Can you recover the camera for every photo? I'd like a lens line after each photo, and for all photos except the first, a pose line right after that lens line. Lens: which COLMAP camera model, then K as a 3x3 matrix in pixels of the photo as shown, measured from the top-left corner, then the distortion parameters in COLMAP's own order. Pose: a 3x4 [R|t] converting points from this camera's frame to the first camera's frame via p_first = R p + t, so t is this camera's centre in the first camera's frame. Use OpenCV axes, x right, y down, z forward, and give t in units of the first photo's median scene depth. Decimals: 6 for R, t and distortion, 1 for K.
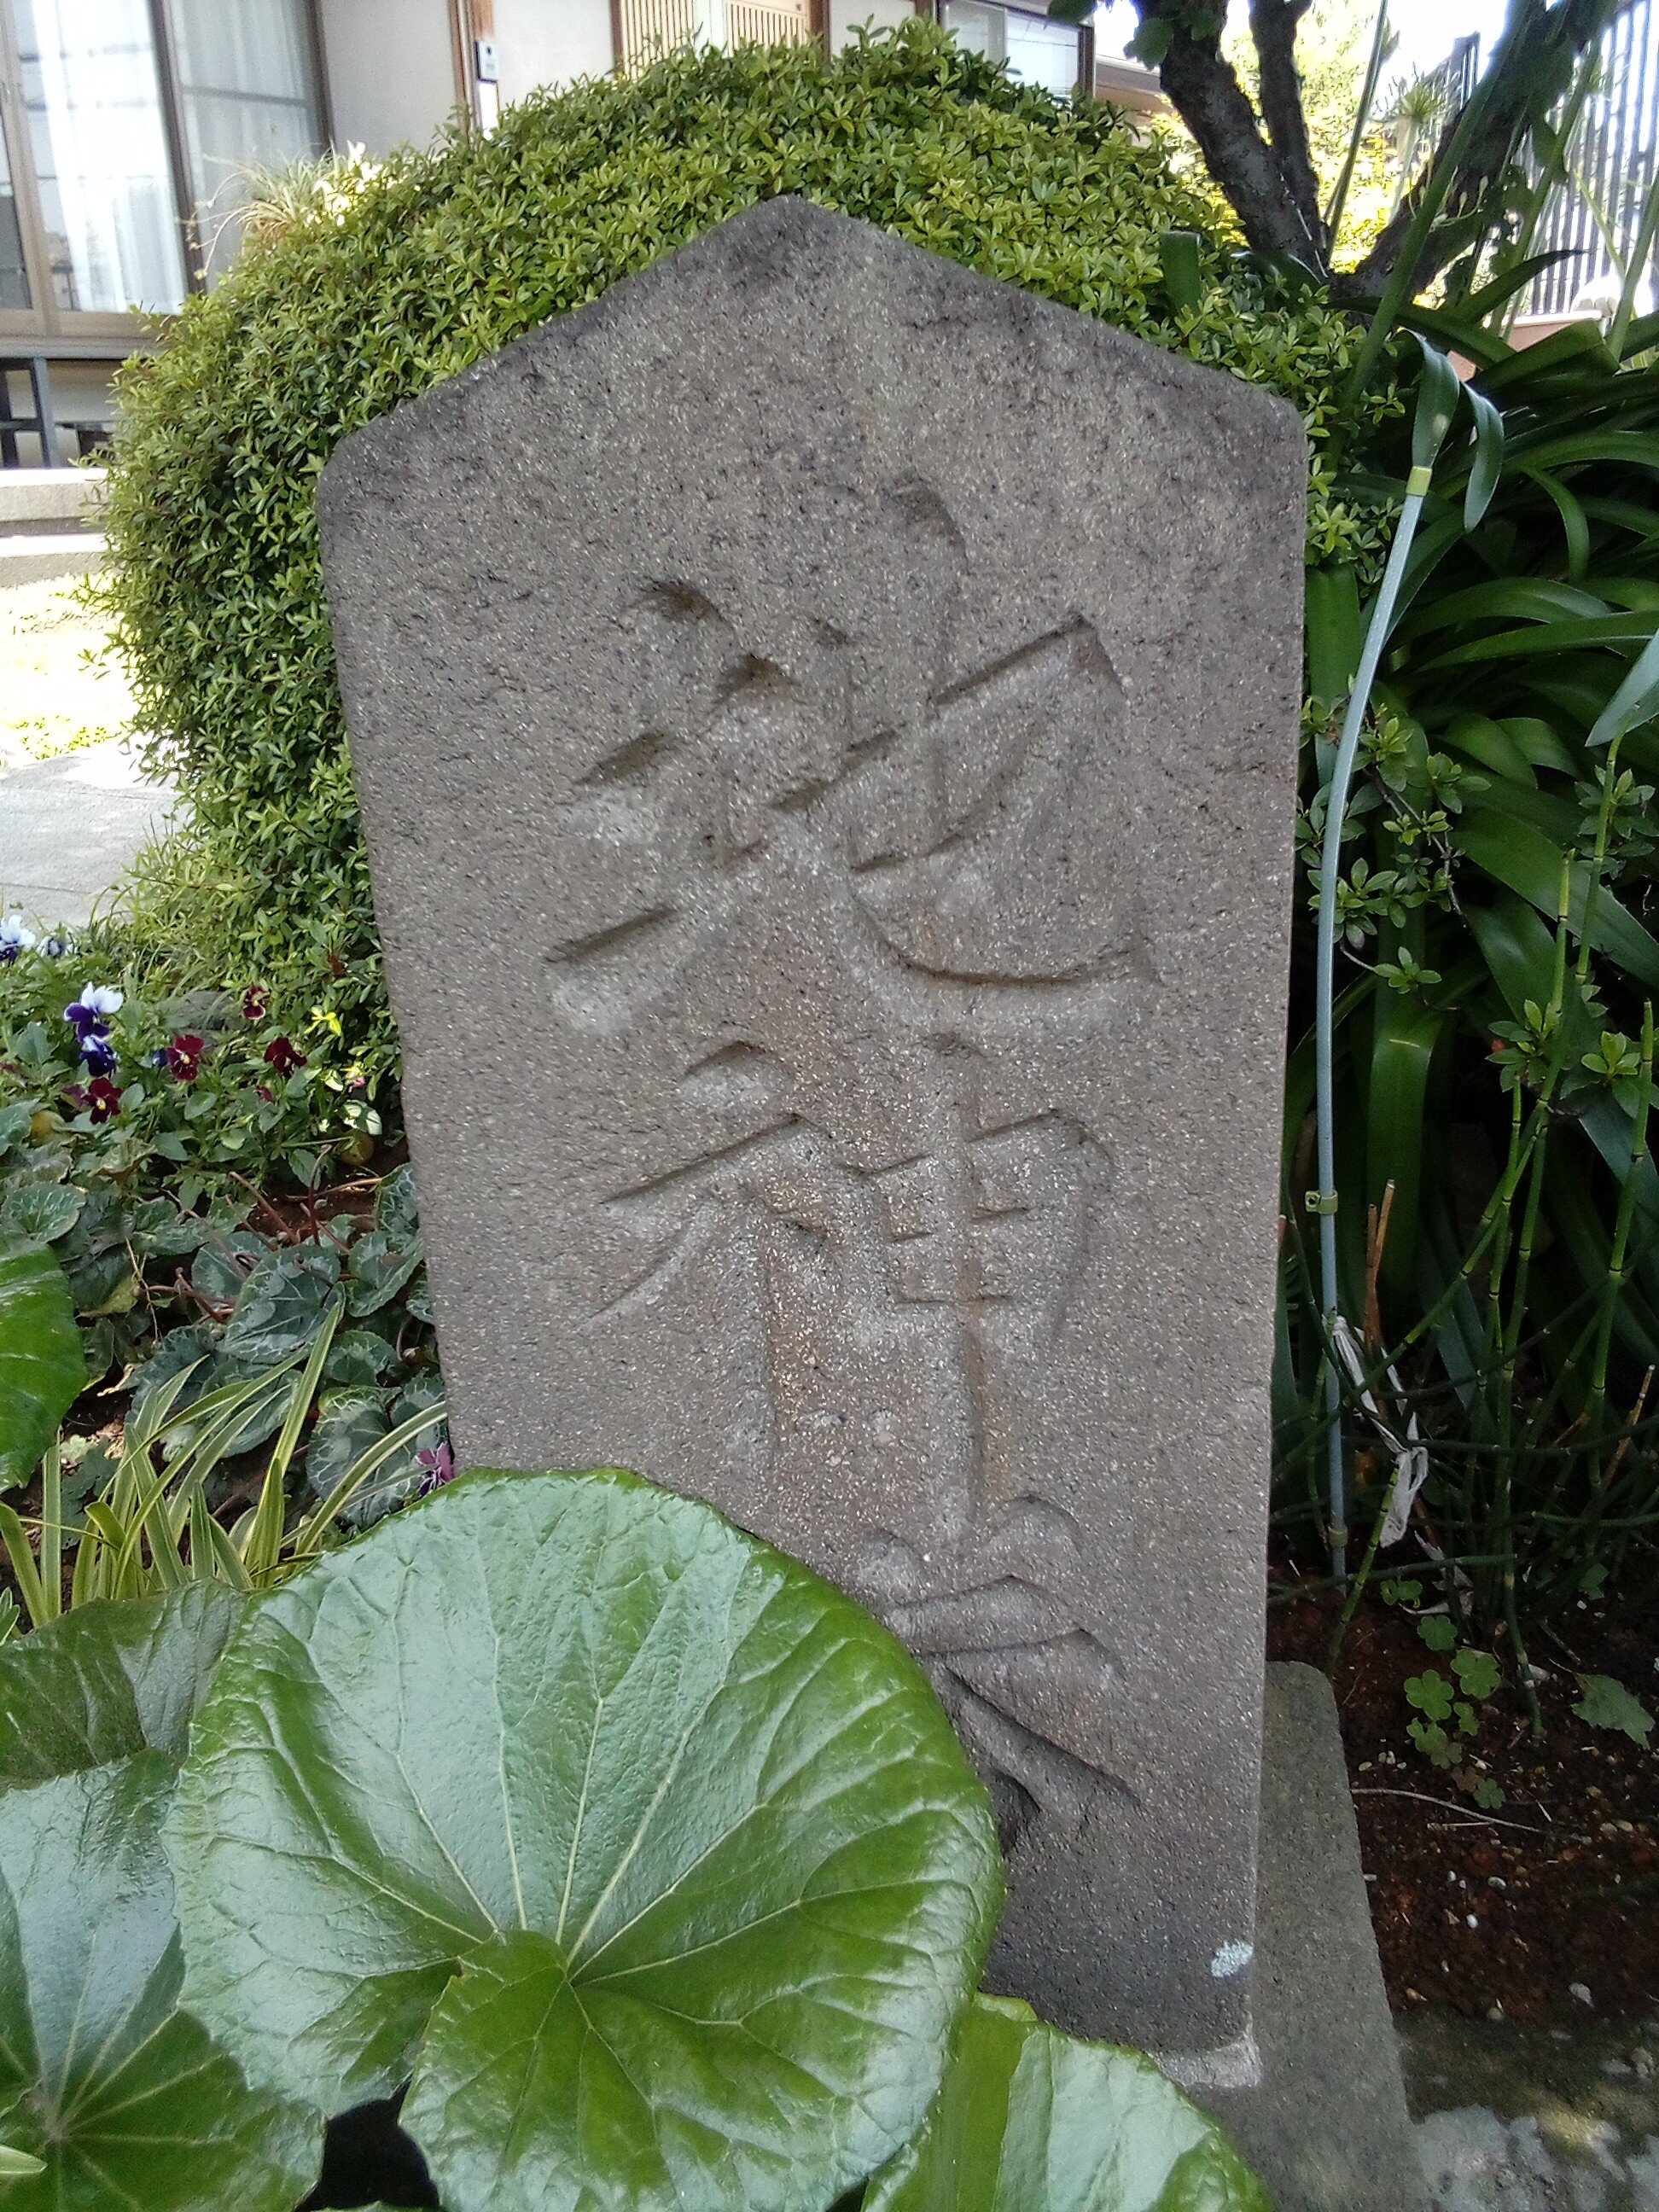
lens RADIAL K [[1845.7, 0, 845.9], [0, 1845.7, 1111.4], [0, 0, 1]] dist [0.072907, -0.100547]
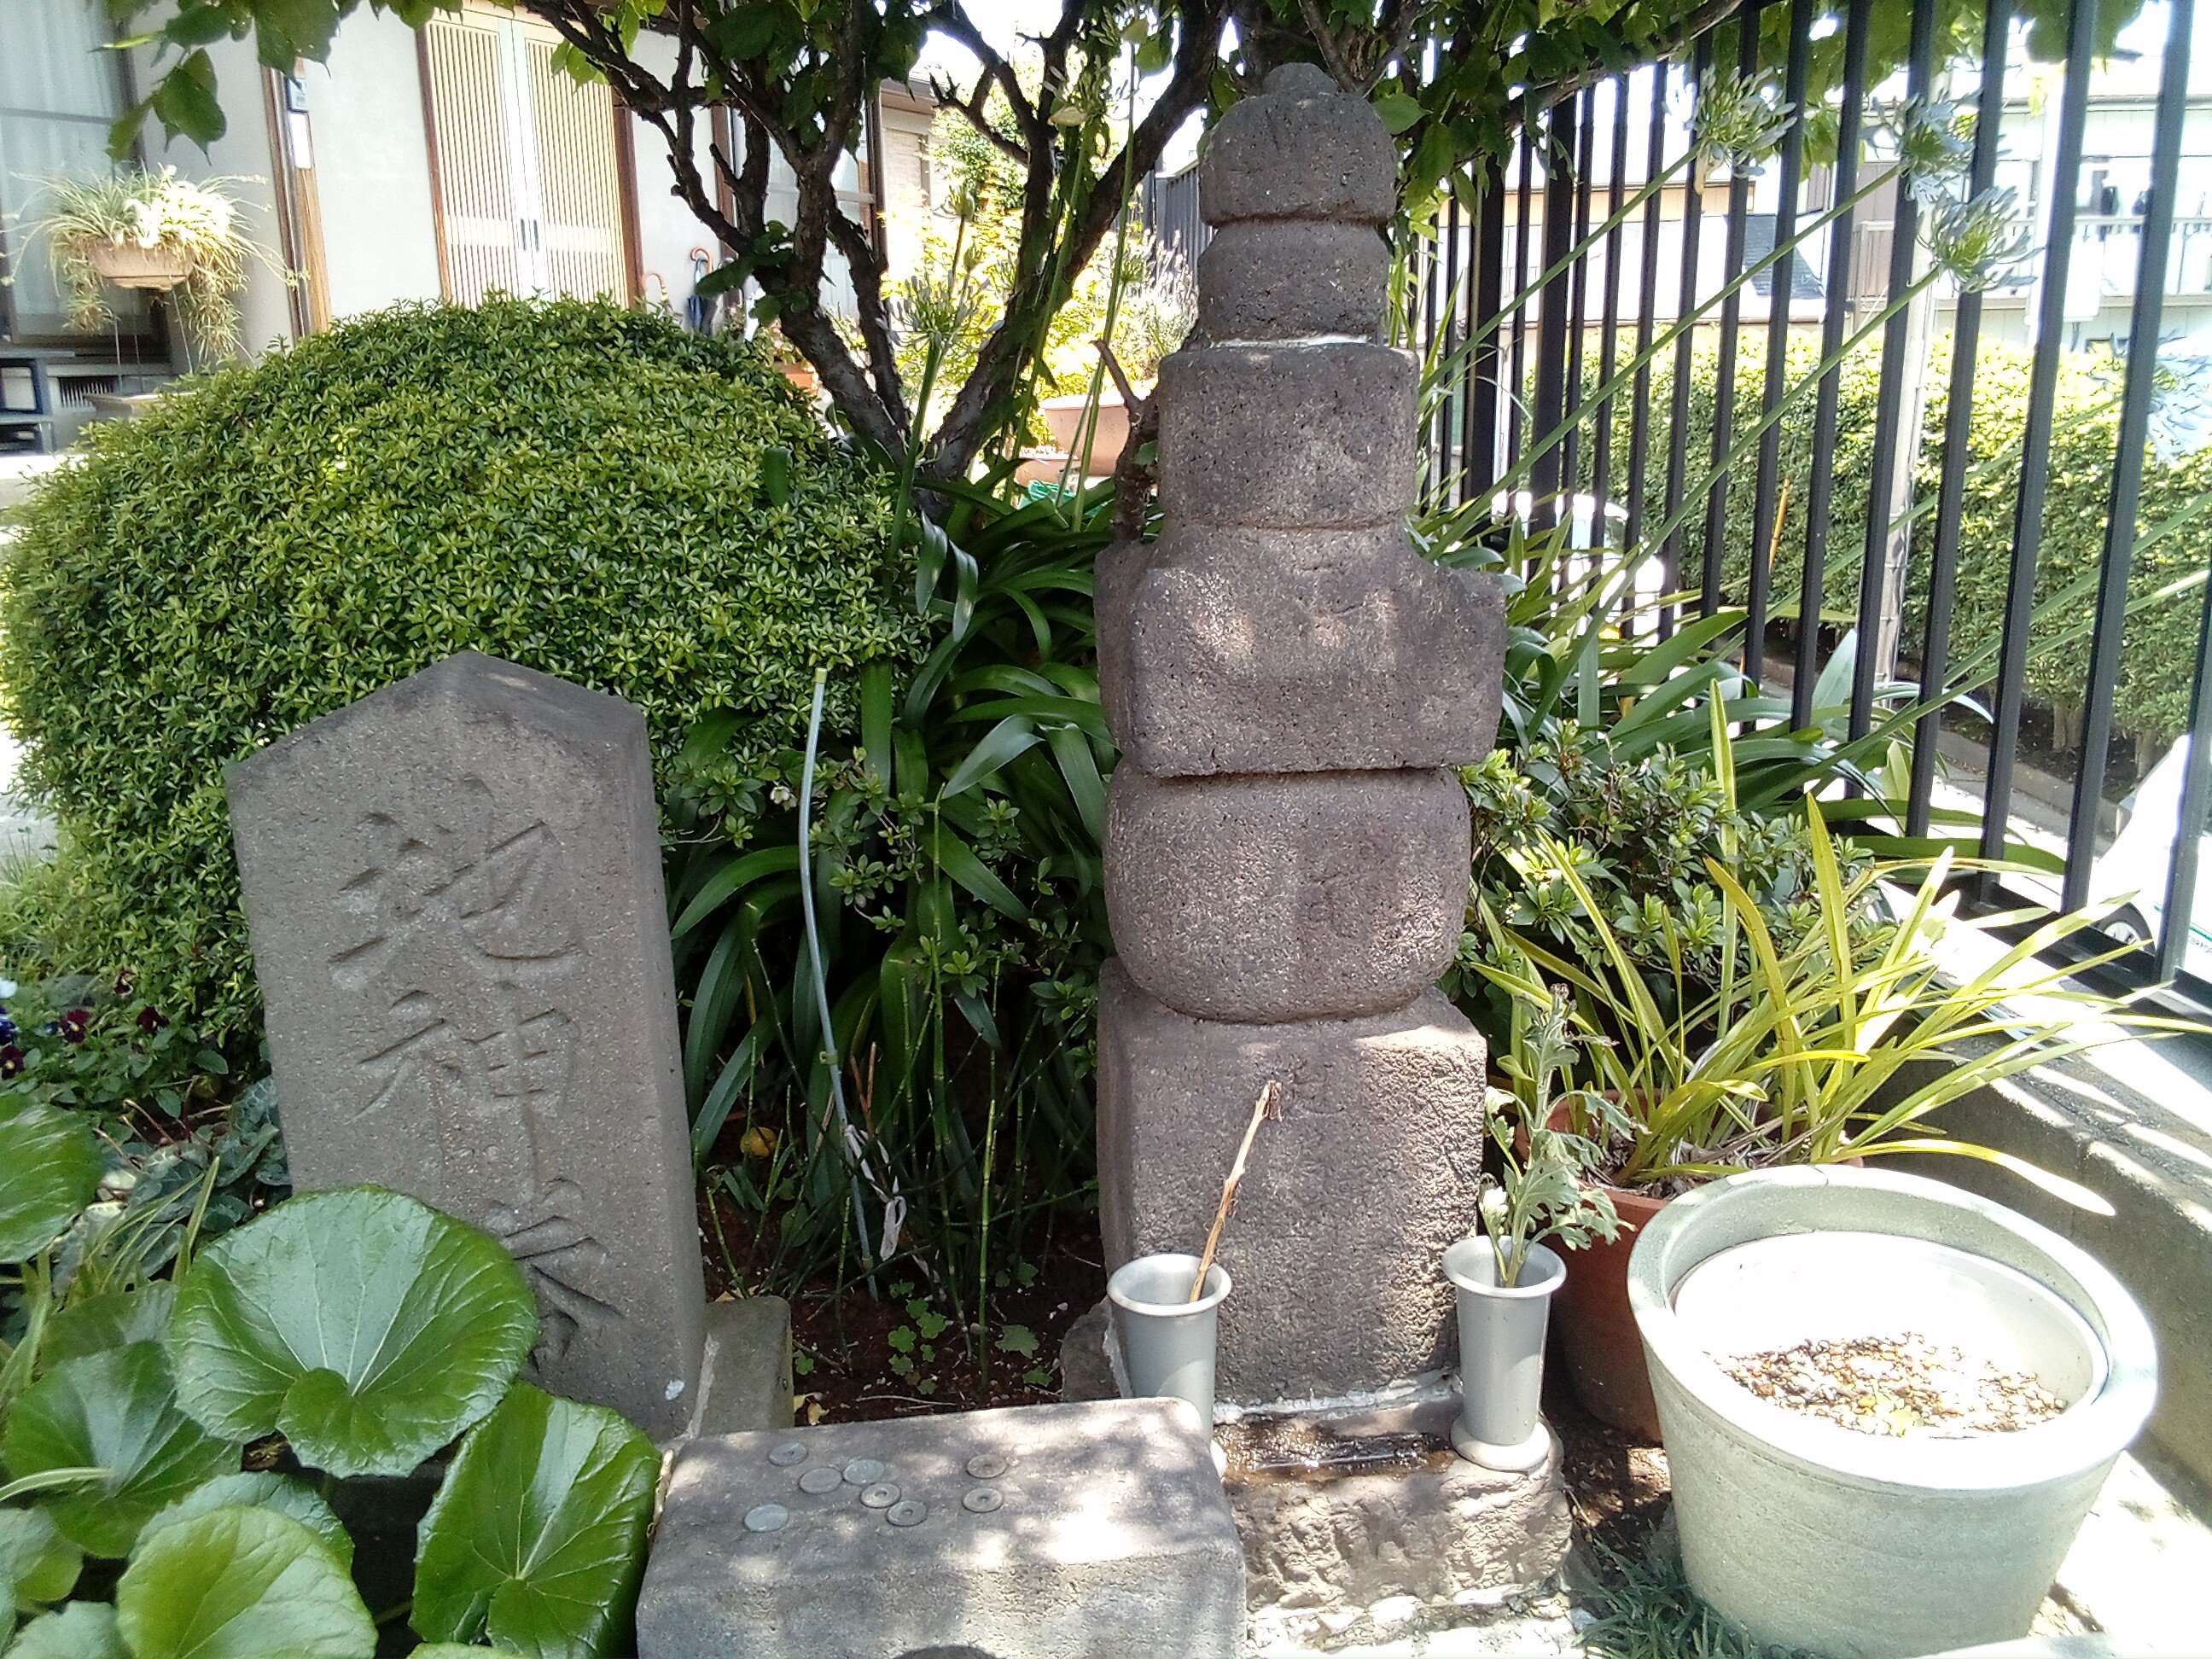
lens RADIAL K [[1845.7, 0, 1105.5], [0, 1845.7, 814.6], [0, 0, 1]] dist [0.072907, -0.100547]
pose [[0.976840, -0.046507, 0.208854, 0.105554], [0.070688, 0.991432, -0.109848, 0.021293], [-0.201956, 0.122067, 0.971758, -0.510182]]
